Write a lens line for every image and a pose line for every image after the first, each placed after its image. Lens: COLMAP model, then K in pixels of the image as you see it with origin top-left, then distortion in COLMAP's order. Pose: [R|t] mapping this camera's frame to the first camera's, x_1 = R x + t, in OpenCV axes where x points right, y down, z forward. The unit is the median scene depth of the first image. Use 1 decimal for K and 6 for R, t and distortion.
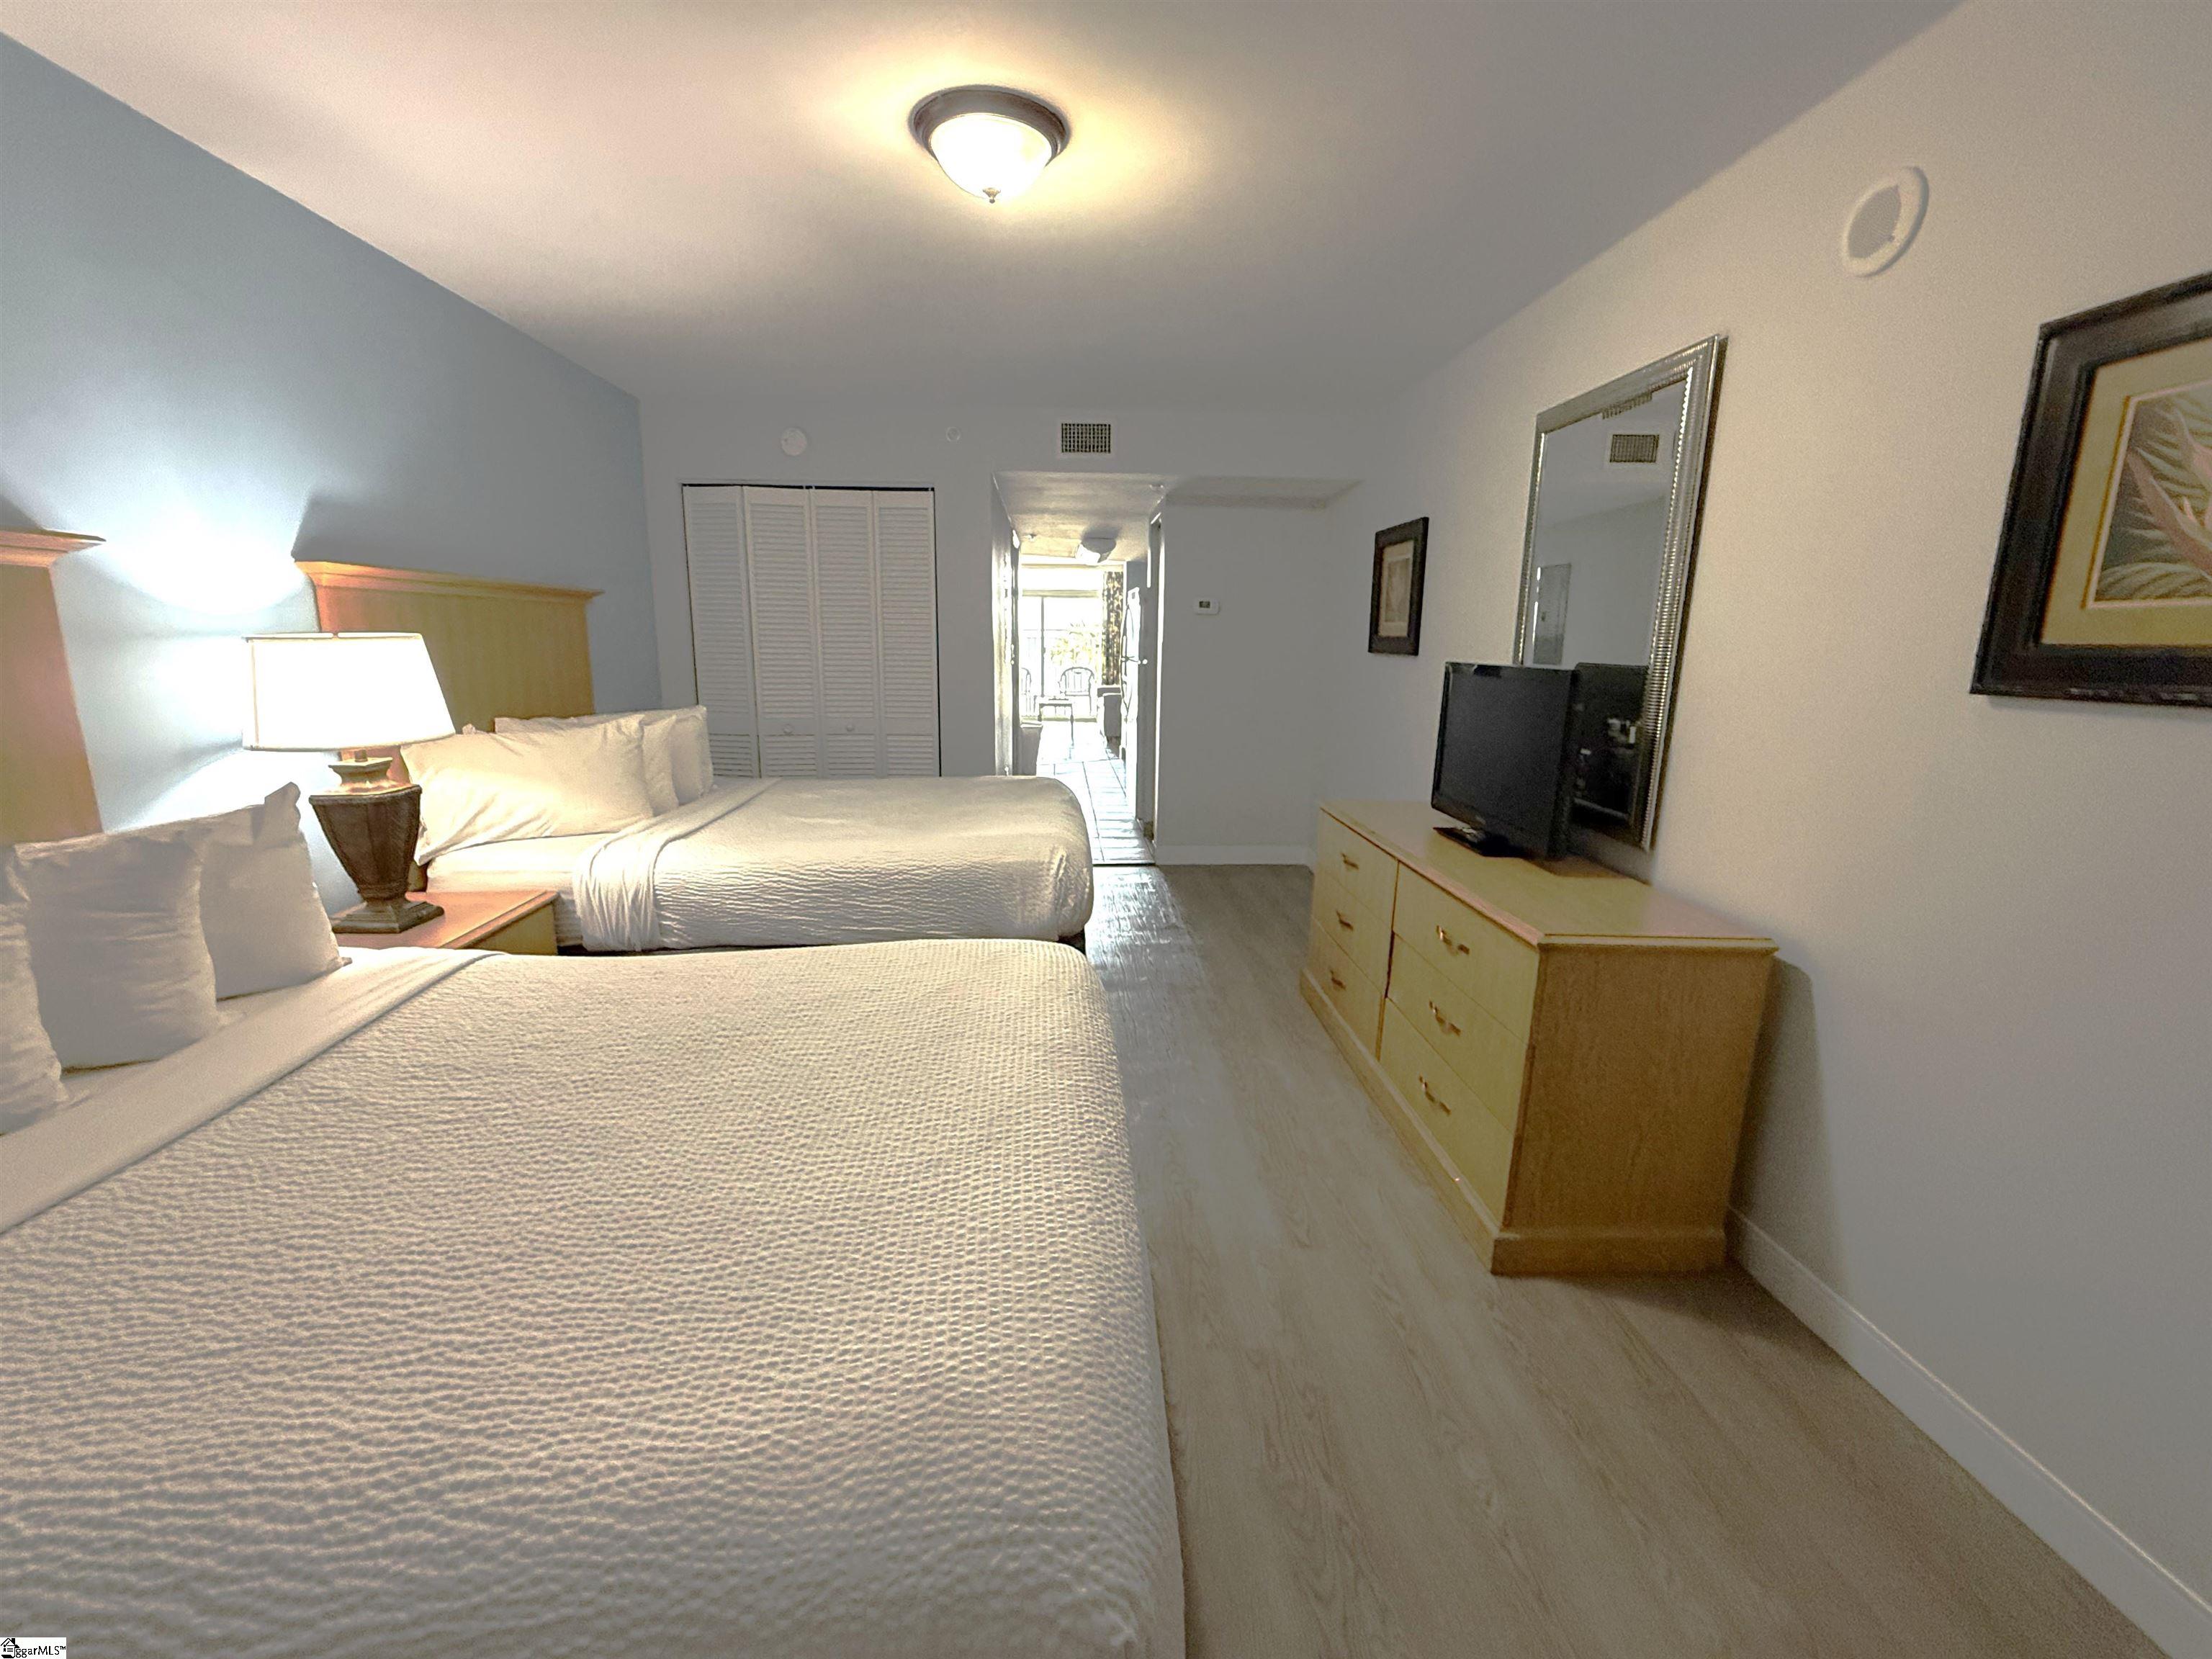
lens RADIAL K [[935.8, 0, 1094.2], [0, 935.8, 826.2], [0, 0, 1]] dist [-0.002001, -0.000228]
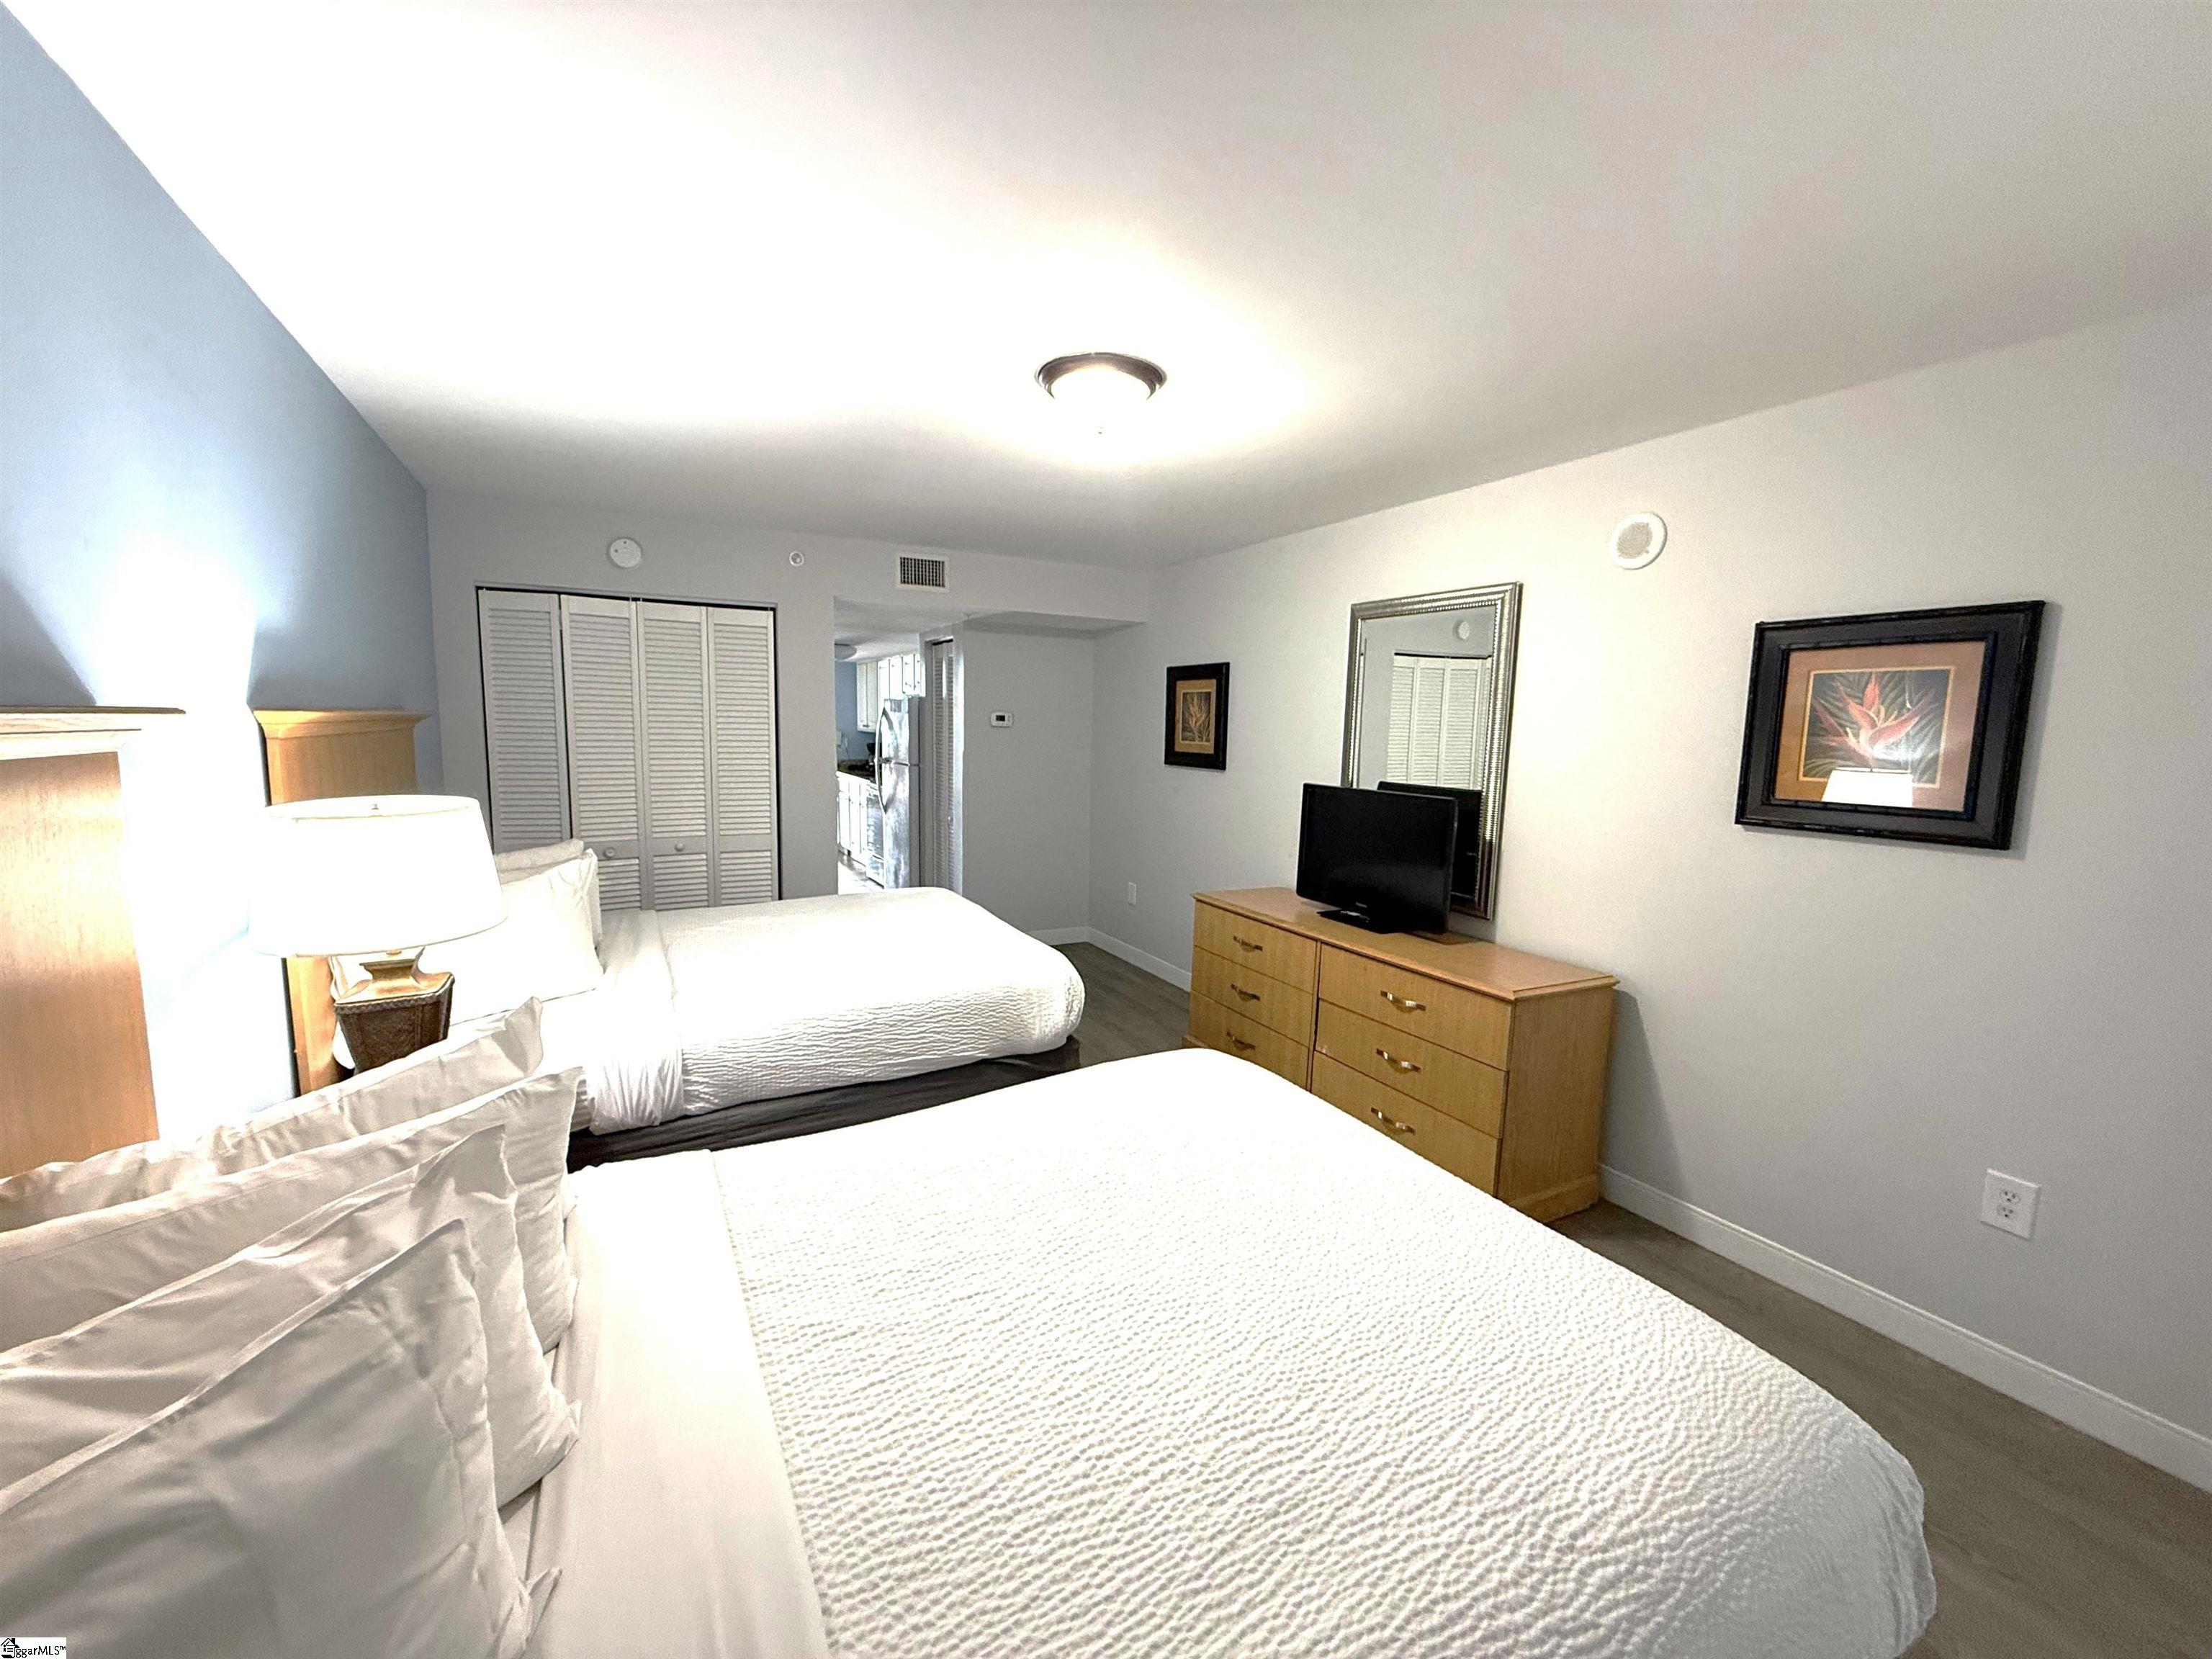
lens RADIAL K [[883.0, 0, 1102.5], [0, 883.0, 830.8], [0, 0, 1]] dist [0.000025, 0.000013]
pose [[0.902495, -0.045992, 0.428238, -0.519085], [0.076118, 0.995663, -0.053483, -0.084231], [-0.423921, 0.080864, 0.902082, 0.016073]]
